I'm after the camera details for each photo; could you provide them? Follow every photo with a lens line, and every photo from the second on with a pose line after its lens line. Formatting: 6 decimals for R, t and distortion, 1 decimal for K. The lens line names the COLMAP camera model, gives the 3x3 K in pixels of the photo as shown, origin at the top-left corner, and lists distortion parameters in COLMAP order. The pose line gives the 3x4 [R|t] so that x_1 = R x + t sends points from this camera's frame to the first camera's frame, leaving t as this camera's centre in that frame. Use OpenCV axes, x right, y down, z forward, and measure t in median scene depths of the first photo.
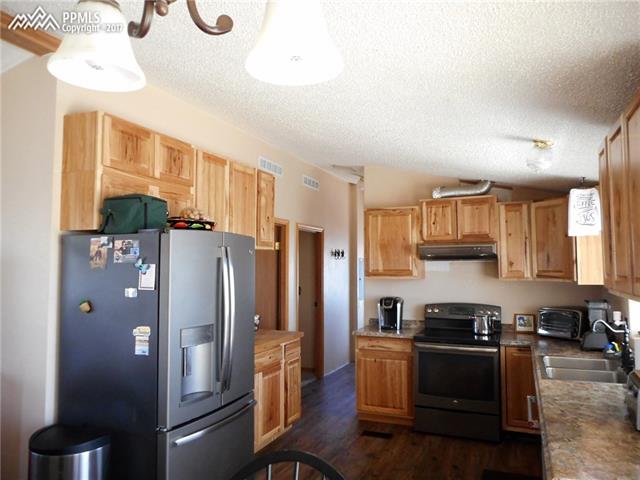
lens RADIAL K [[479.8, 0, 317.9], [0, 479.8, 242.4], [0, 0, 1]] dist [-0.003774, 0.003679]
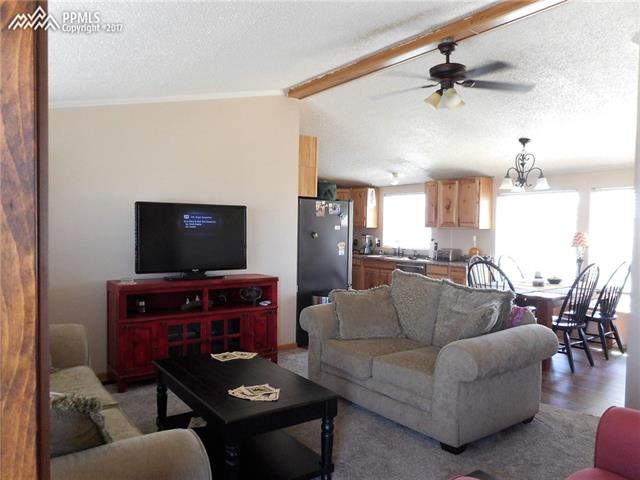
lens RADIAL K [[479.8, 0, 317.9], [0, 479.8, 242.4], [0, 0, 1]] dist [-0.003774, 0.003679]
pose [[0.534328, -0.021423, 0.845006, -2.229038], [-0.054337, 0.996741, 0.059628, 0.043758], [-0.843529, -0.077776, 0.531422, -0.102783]]
